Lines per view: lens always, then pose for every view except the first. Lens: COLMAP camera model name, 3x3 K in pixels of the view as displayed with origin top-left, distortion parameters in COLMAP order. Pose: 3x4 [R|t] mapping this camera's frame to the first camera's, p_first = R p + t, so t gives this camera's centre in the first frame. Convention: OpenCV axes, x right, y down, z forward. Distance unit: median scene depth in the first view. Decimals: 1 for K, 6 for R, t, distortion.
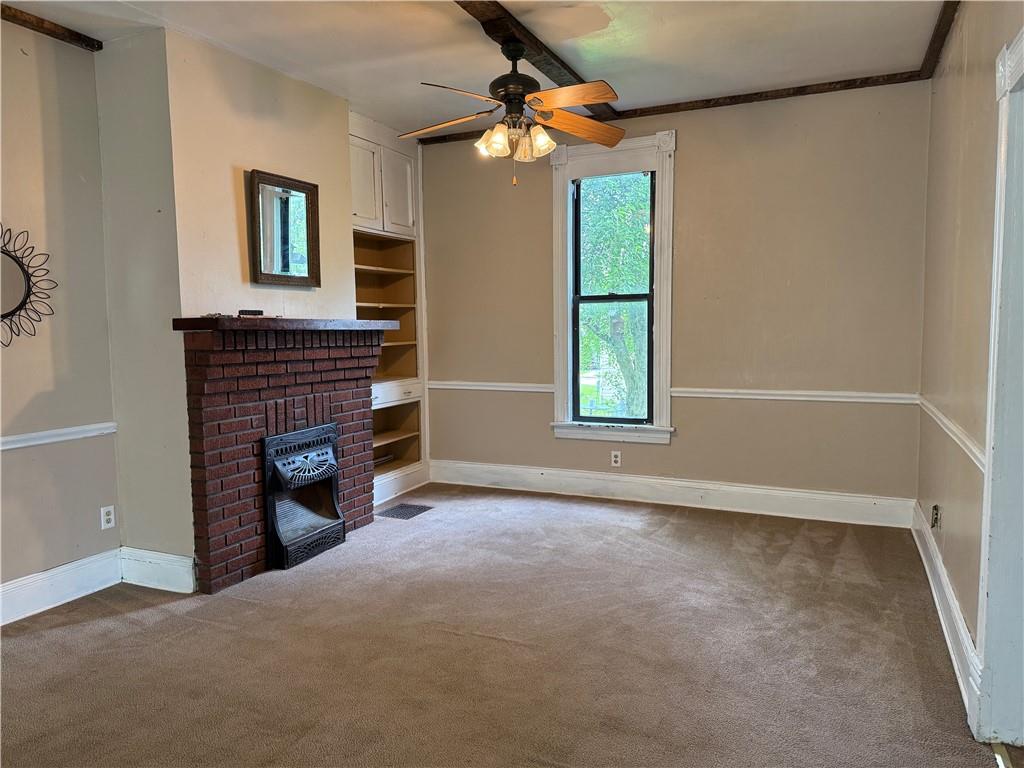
lens RADIAL K [[716.4, 0, 517.7], [0, 716.4, 383.1], [0, 0, 1]] dist [0.018806, -0.010347]
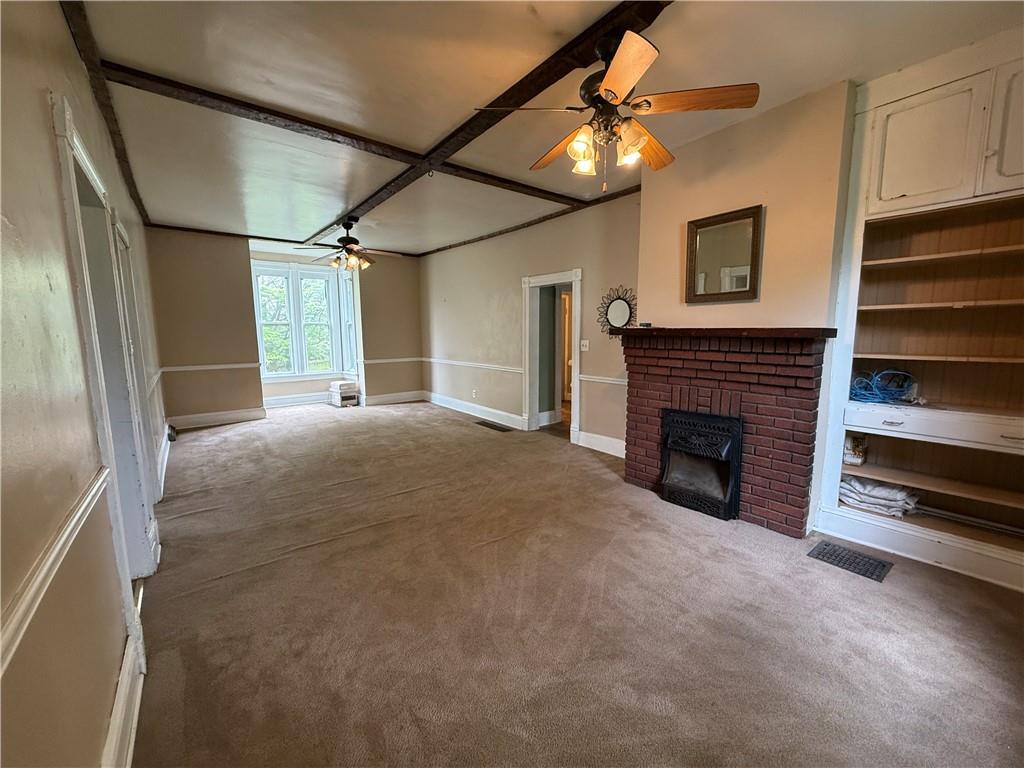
lens RADIAL K [[409.8, 0, 522.0], [0, 409.8, 385.2], [0, 0, 1]] dist [-0.002715, -0.000332]
pose [[-0.470307, 0.119487, -0.874376, 0.512252], [-0.064535, 0.983482, 0.169109, -0.093548], [0.880140, 0.135960, -0.454827, 1.090180]]
